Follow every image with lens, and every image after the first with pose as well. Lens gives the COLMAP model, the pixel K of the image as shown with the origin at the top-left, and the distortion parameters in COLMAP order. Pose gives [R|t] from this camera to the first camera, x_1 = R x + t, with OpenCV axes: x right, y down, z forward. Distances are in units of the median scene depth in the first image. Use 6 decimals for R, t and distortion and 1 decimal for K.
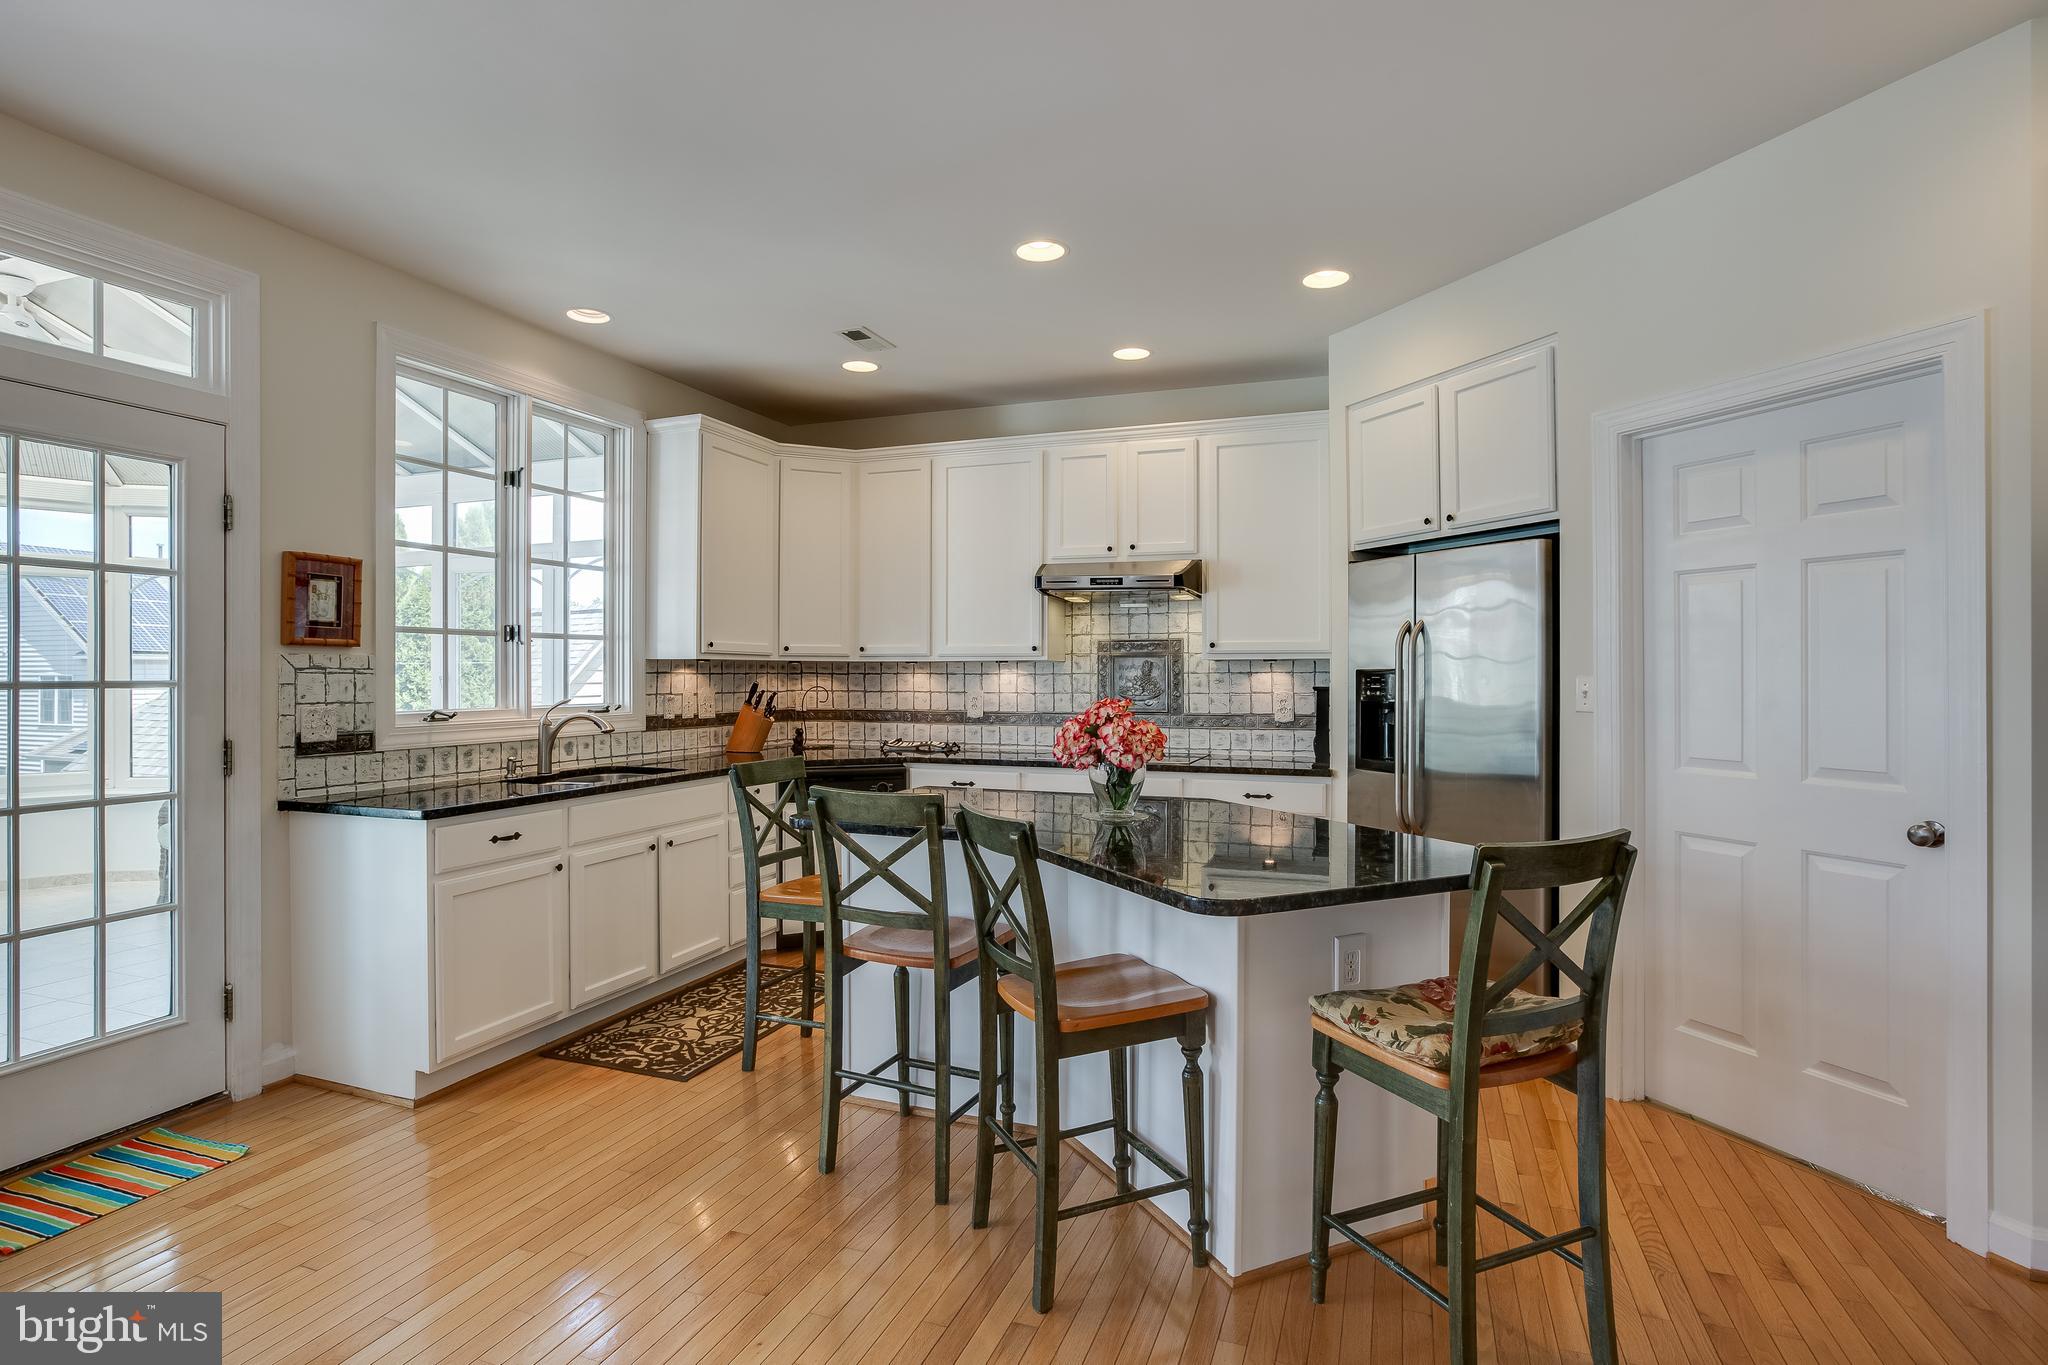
lens RADIAL K [[1018.8, 0, 1021.9], [0, 1018.8, 674.0], [0, 0, 1]] dist [-0.006087, -0.000017]
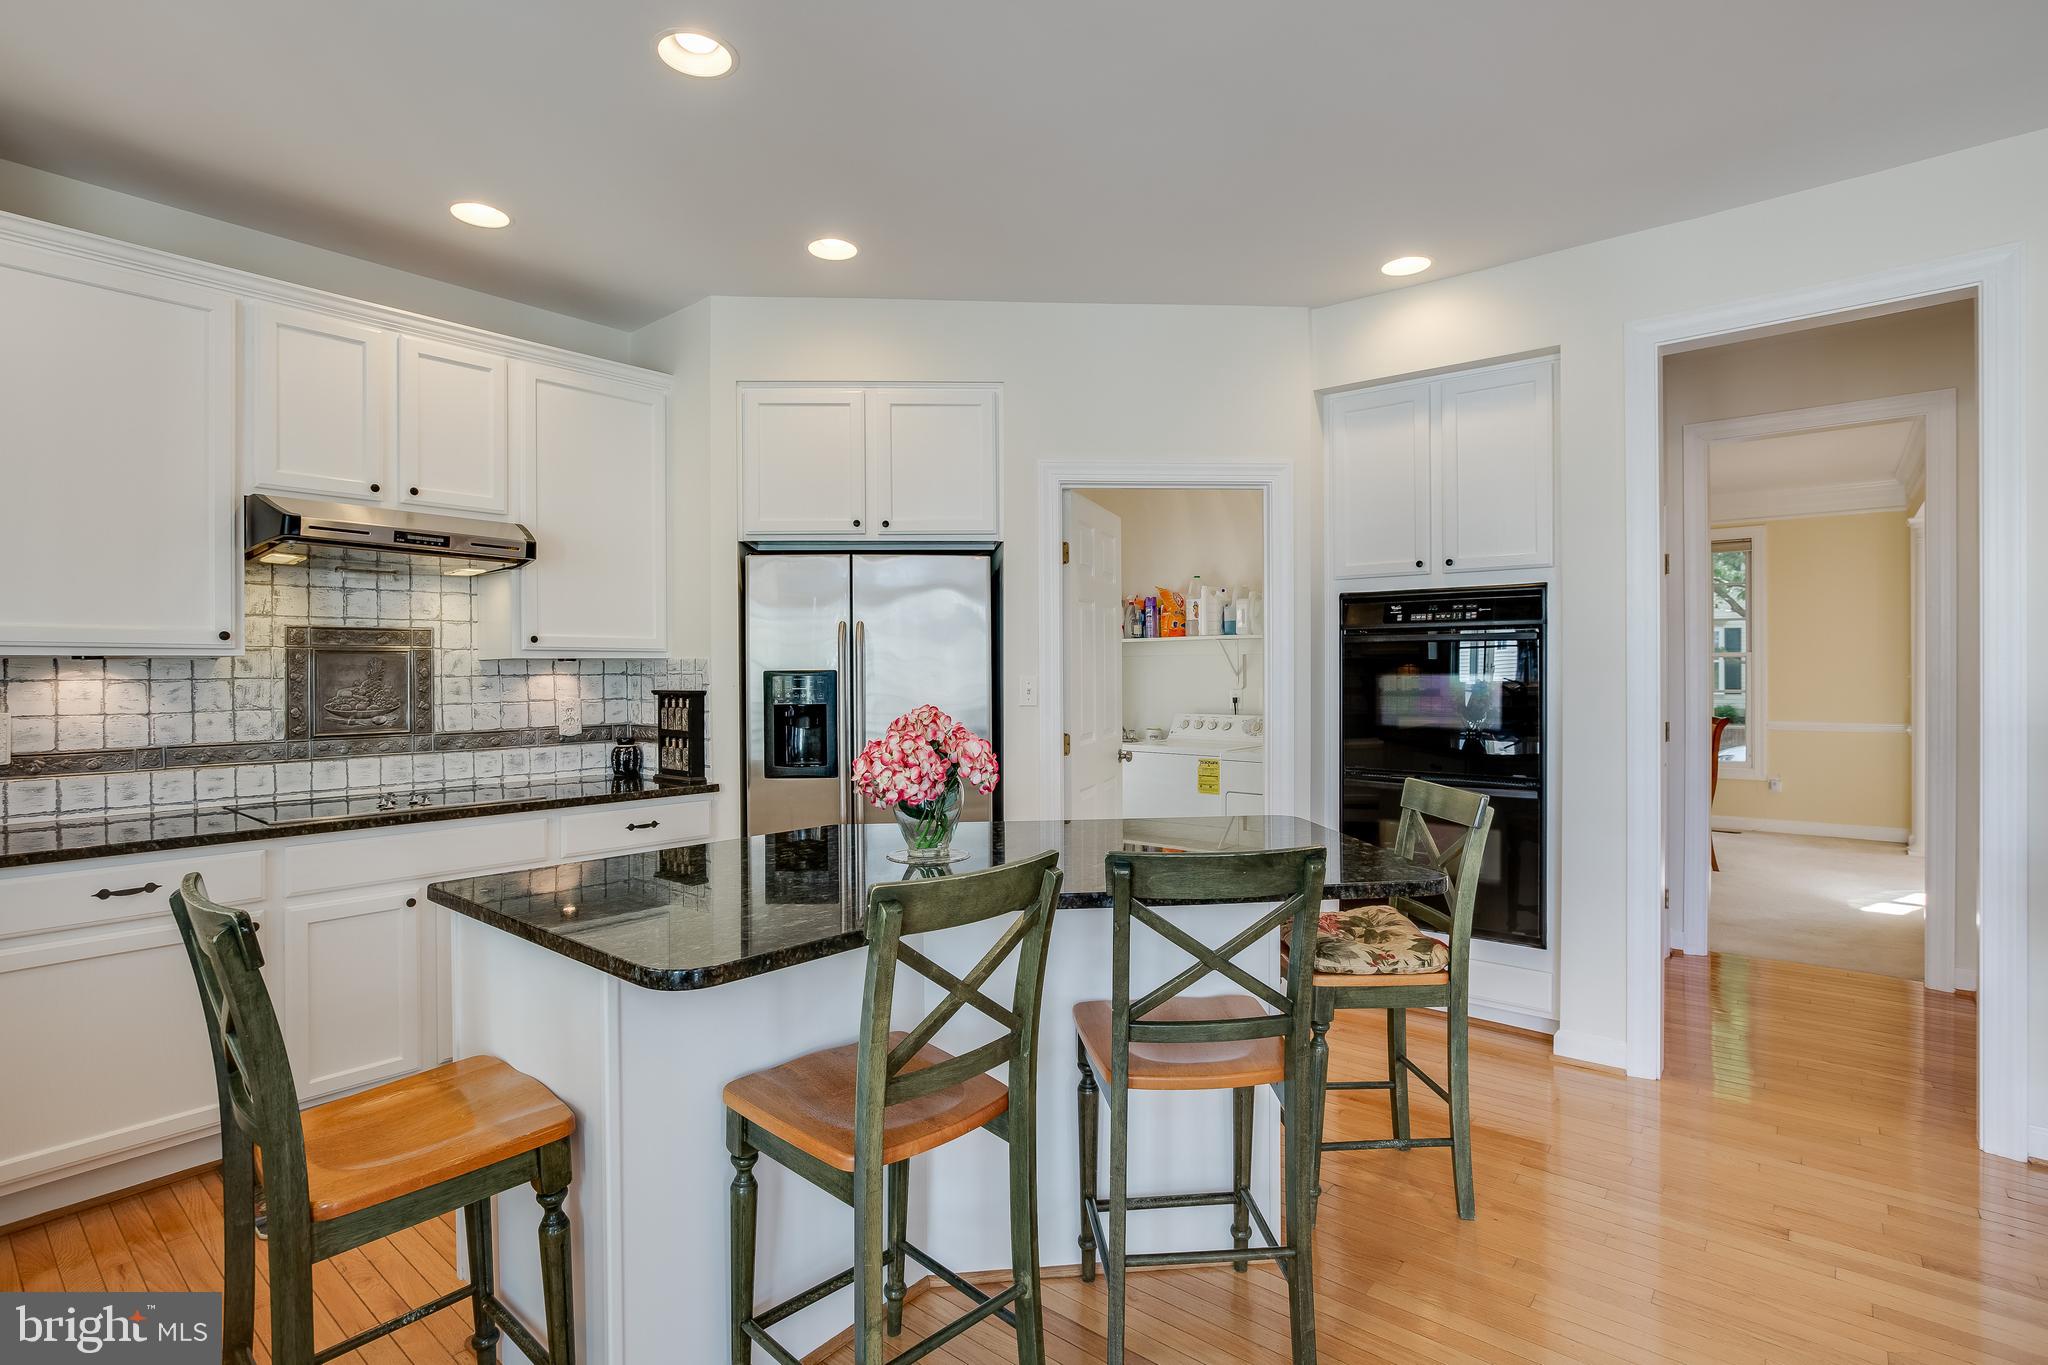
lens RADIAL K [[1018.8, 0, 1015.8], [0, 1018.8, 678.5], [0, 0, 1]] dist [-0.006087, -0.000017]
pose [[0.367560, -0.011303, 0.929931, -0.362434], [0.002070, 0.999934, 0.011336, -0.006917], [-0.929997, -0.002242, 0.367559, 0.366539]]
